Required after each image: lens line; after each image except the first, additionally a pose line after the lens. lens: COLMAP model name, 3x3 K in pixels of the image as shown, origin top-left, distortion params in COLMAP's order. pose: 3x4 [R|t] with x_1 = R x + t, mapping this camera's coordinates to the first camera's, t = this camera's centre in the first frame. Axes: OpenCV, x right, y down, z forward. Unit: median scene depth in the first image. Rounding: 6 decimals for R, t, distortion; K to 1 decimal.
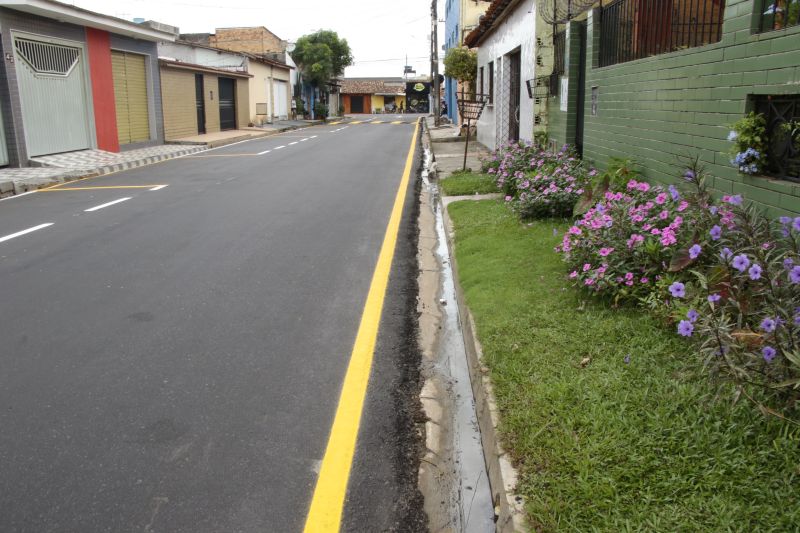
lens RADIAL K [[680.3, 0, 394.9], [0, 680.3, 263.7], [0, 0, 1]] dist [-0.112774, 0.003648]
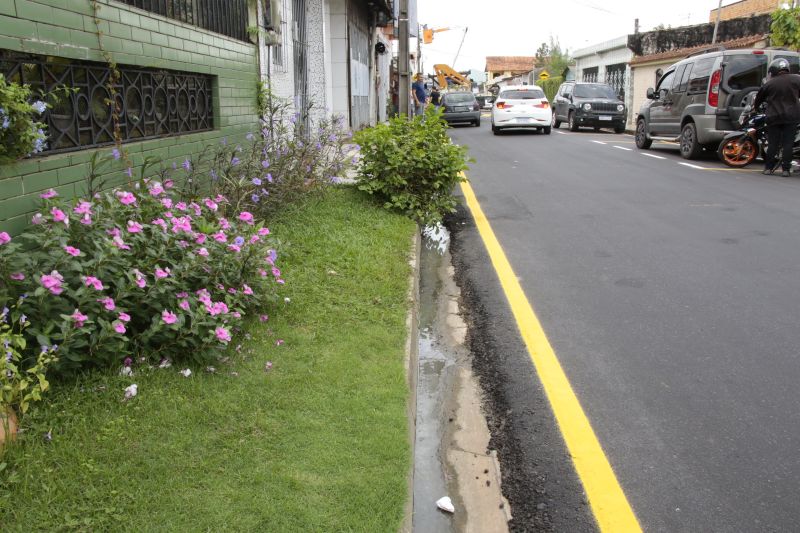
lens RADIAL K [[680.3, 0, 399.9], [0, 680.3, 265.8], [0, 0, 1]] dist [-0.112774, 0.003648]
pose [[-0.999733, 0.022932, 0.002732, 0.120430], [0.021781, 0.896933, 0.441630, -0.331985], [0.007677, 0.441572, -0.897193, 1.665065]]
